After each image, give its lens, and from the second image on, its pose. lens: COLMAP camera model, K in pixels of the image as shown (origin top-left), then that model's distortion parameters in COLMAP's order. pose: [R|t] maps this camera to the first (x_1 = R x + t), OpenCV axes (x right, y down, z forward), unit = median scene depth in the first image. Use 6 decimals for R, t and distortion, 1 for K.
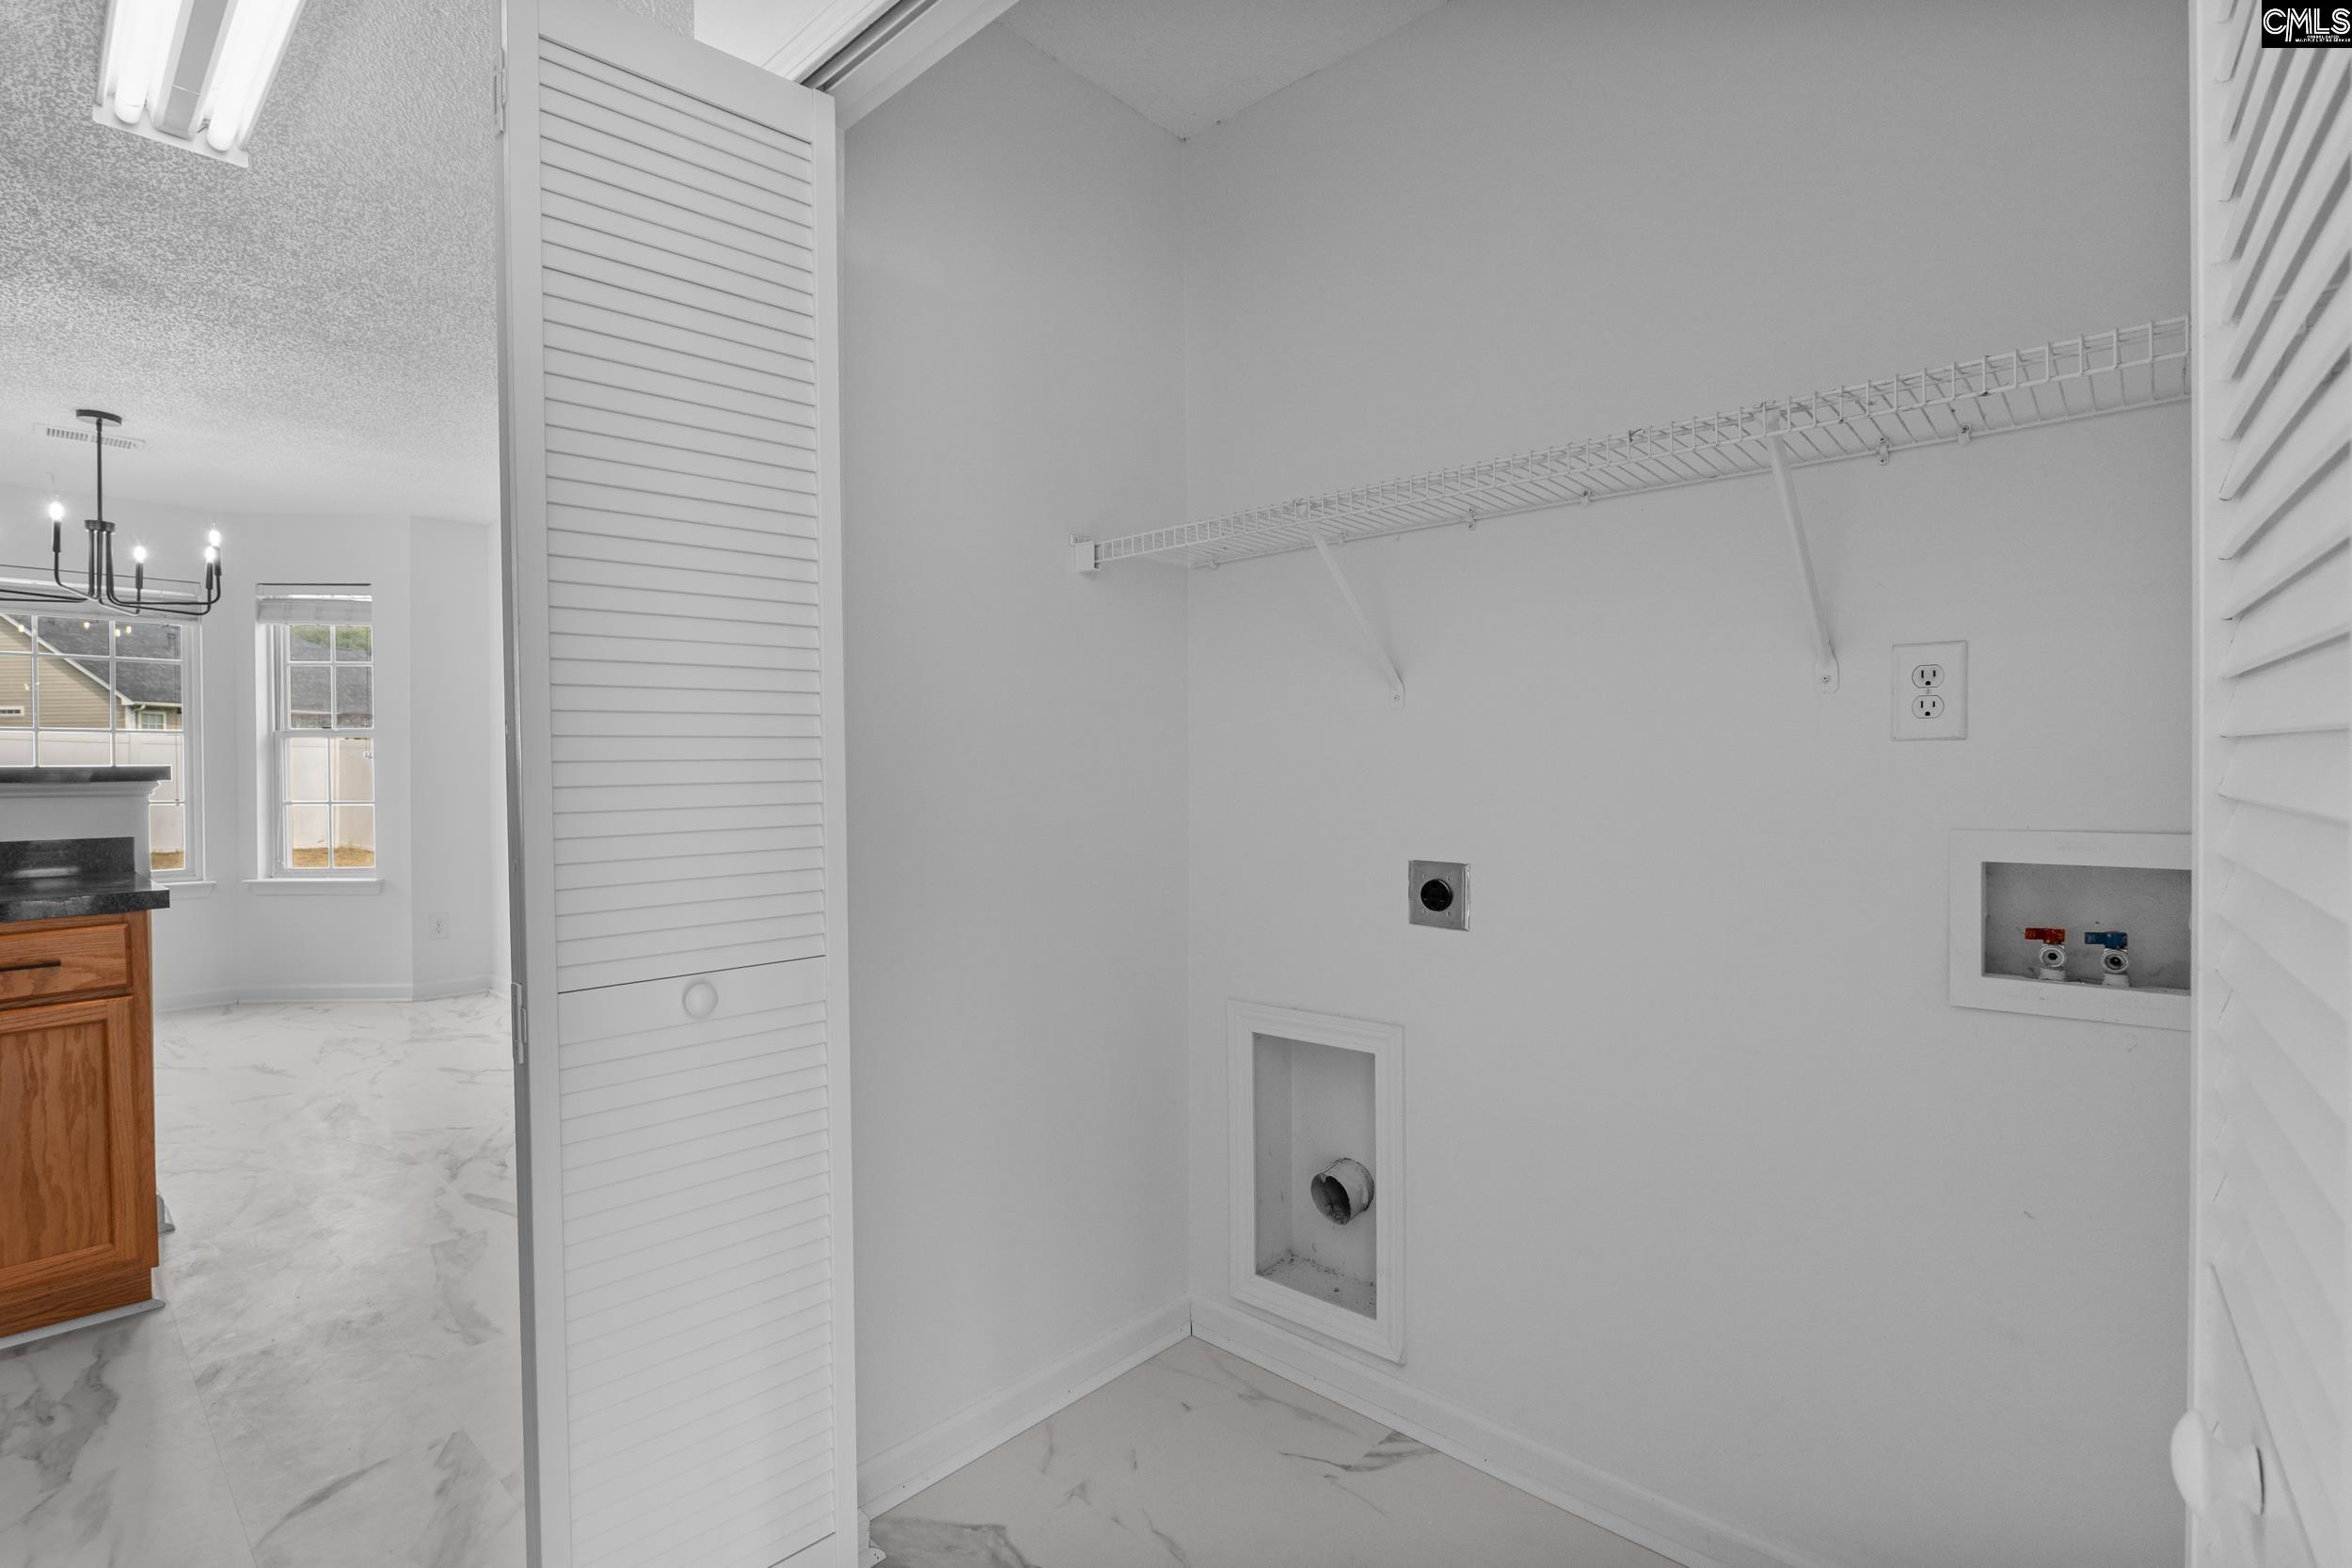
lens RADIAL K [[1074.8, 0, 1165.9], [0, 1074.8, 781.7], [0, 0, 1]] dist [-0.010152, 0.000387]
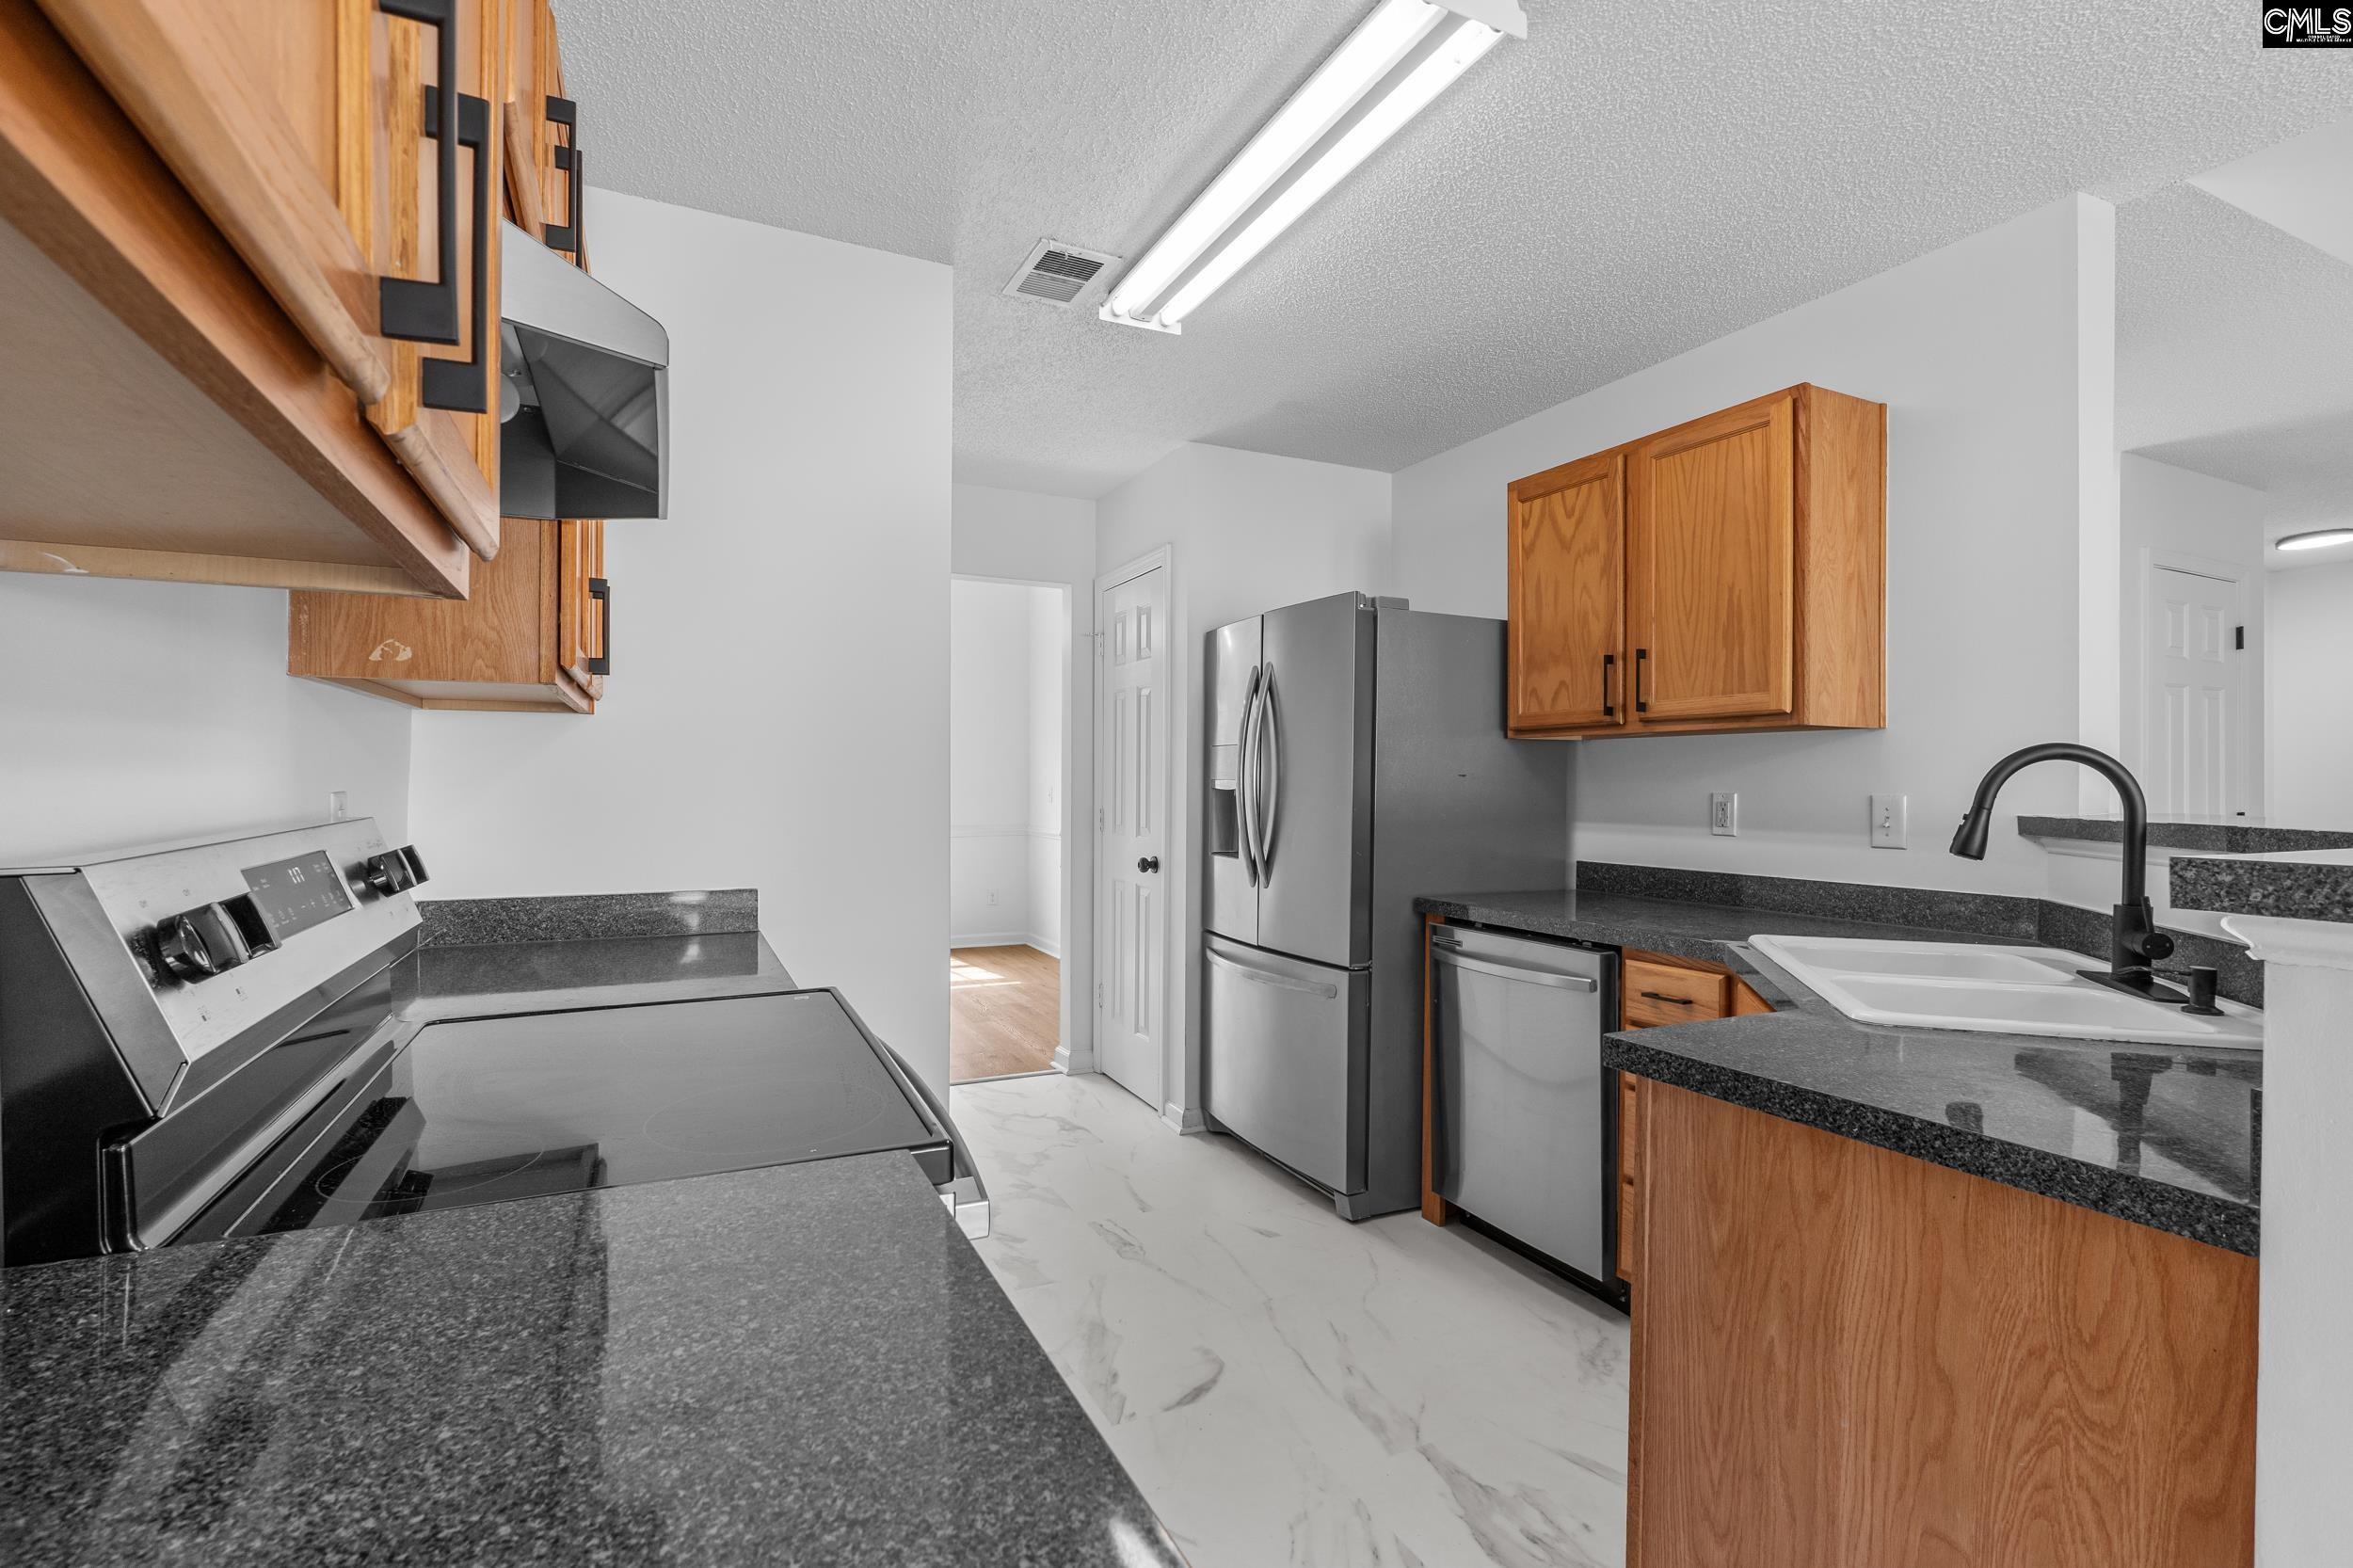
lens RADIAL K [[1065.8, 0, 1159.6], [0, 1065.8, 780.3], [0, 0, 1]] dist [-0.019380, 0.000171]
pose [[-0.922422, -0.000714, 0.386182, -0.686967], [0.002243, 0.999972, 0.007207, -0.034010], [-0.386177, 0.007514, -0.922394, 1.208556]]
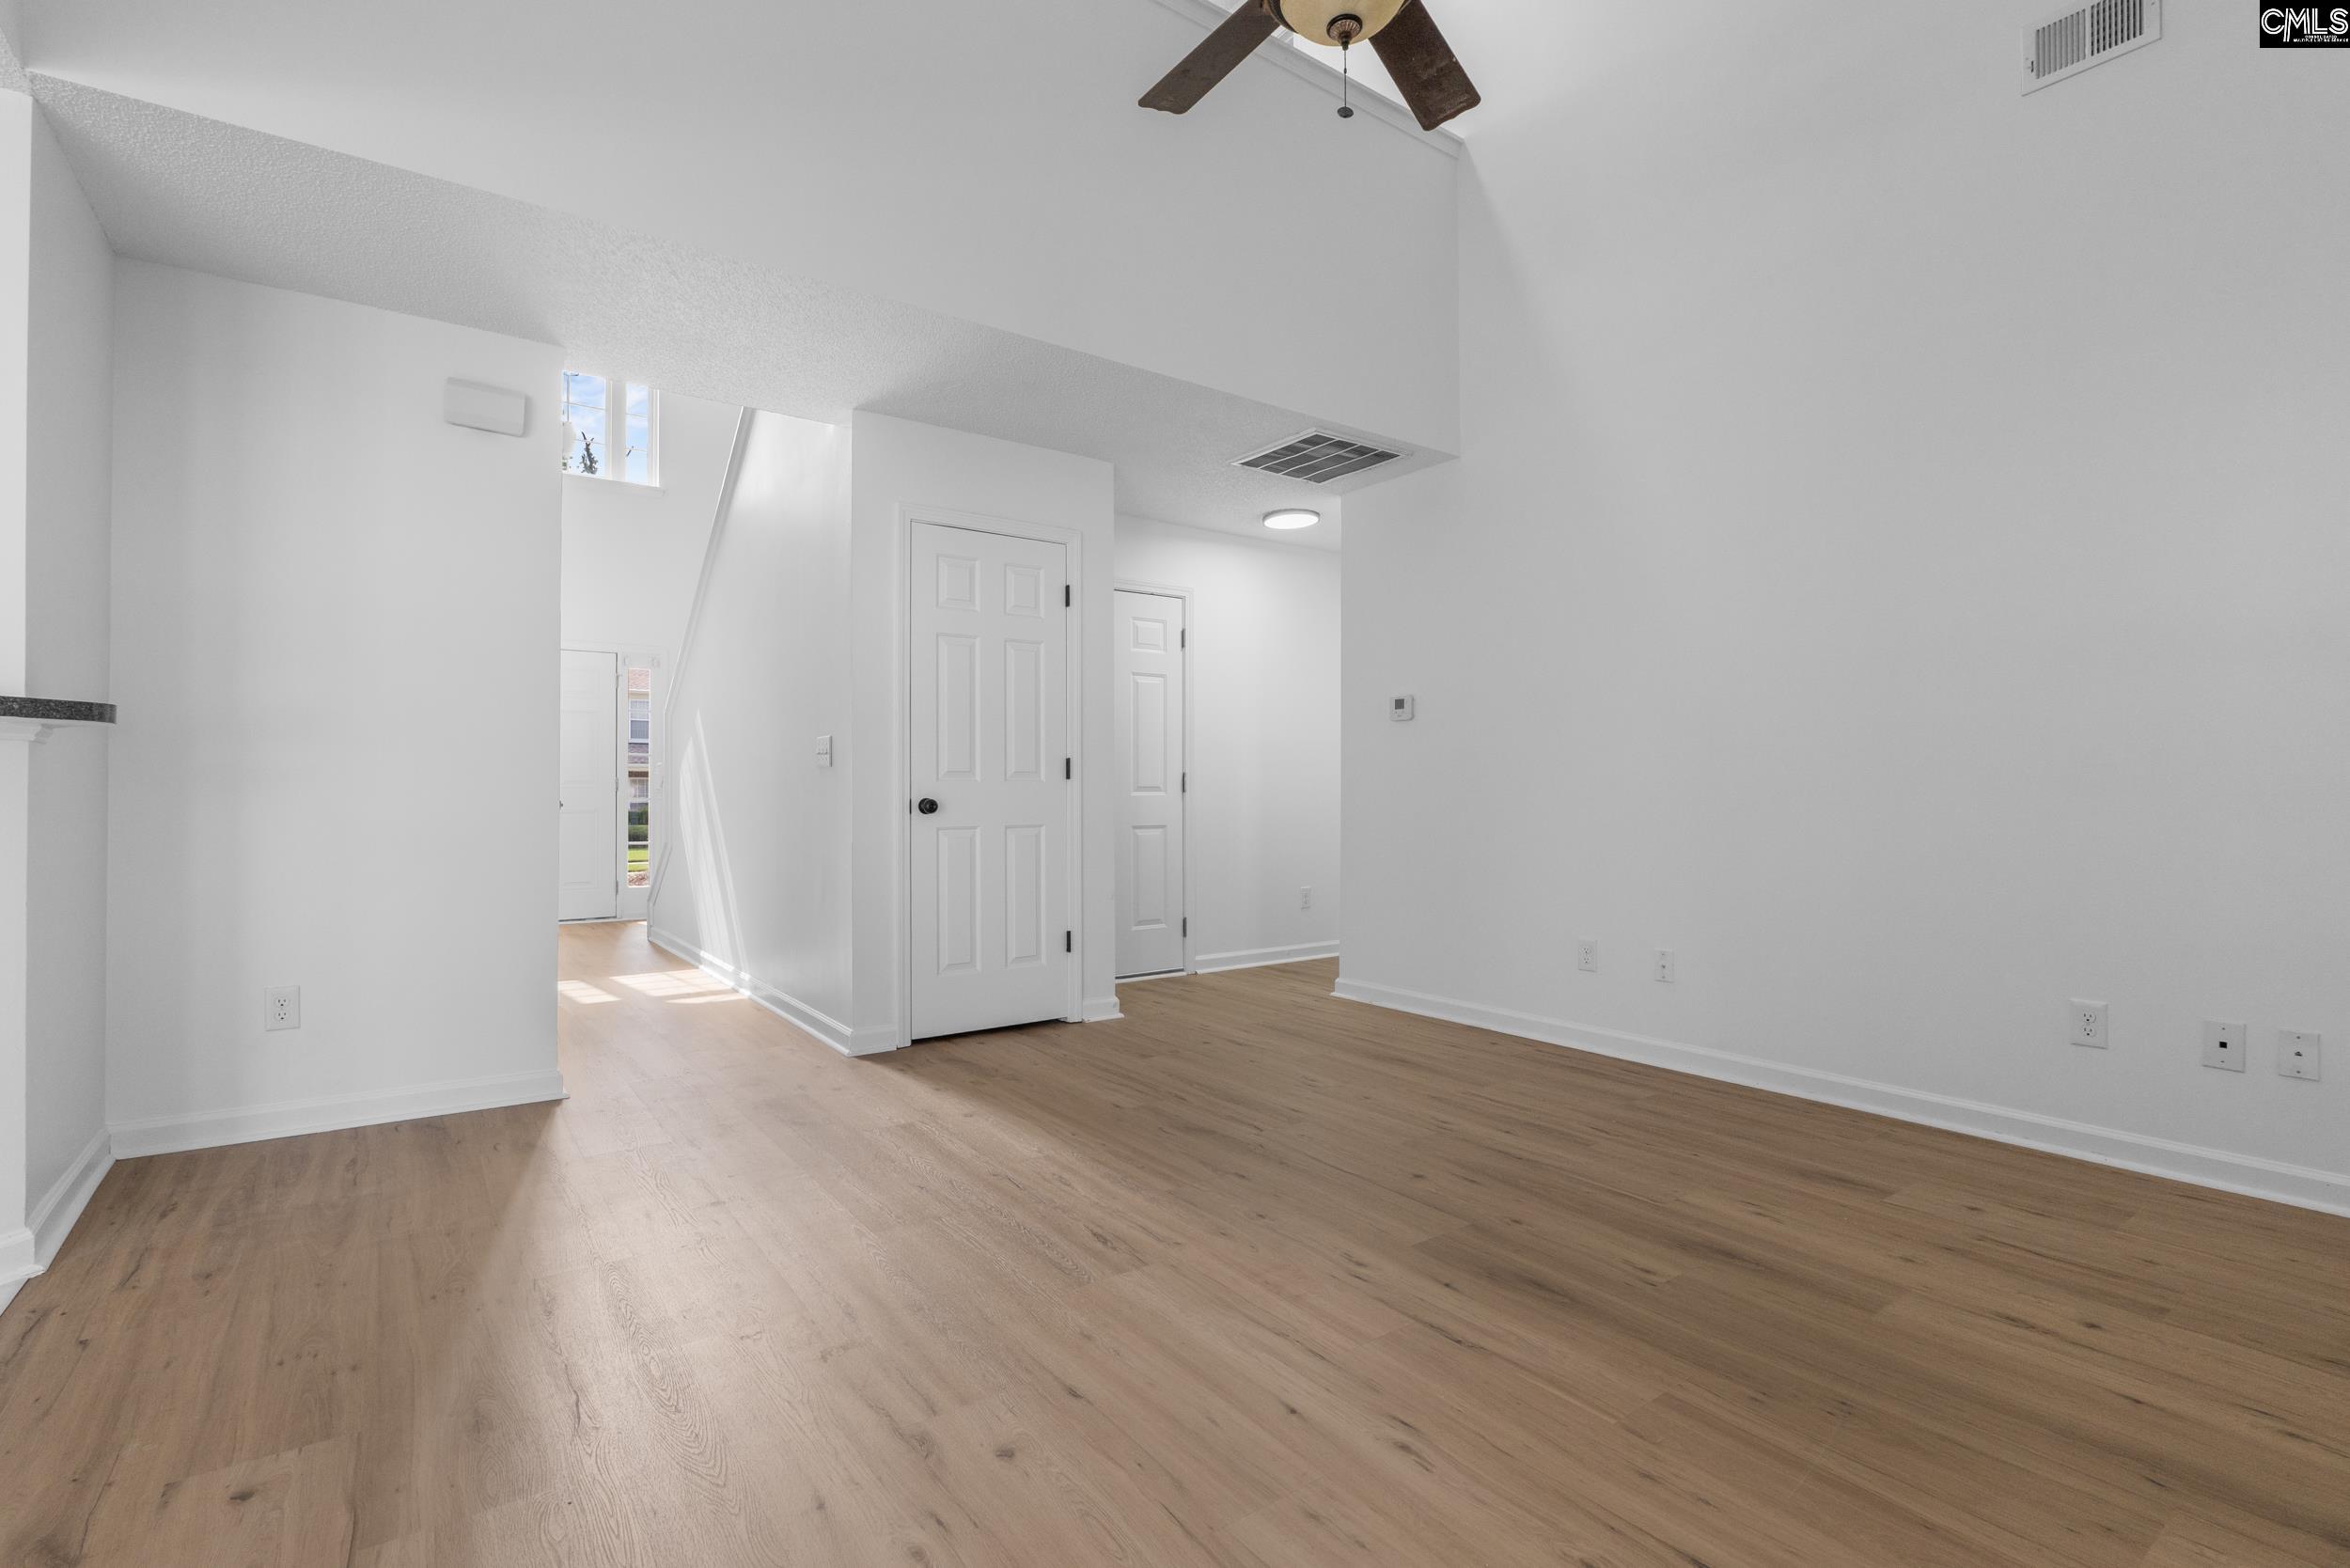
lens RADIAL K [[1074.0, 0, 1164.9], [0, 1074.0, 781.7], [0, 0, 1]] dist [-0.010152, 0.000387]
pose [[-0.978429, 0.002204, 0.206573, -1.904588], [0.003419, 0.999979, 0.005523, 0.047212], [-0.206557, 0.006110, -0.978416, 0.855016]]
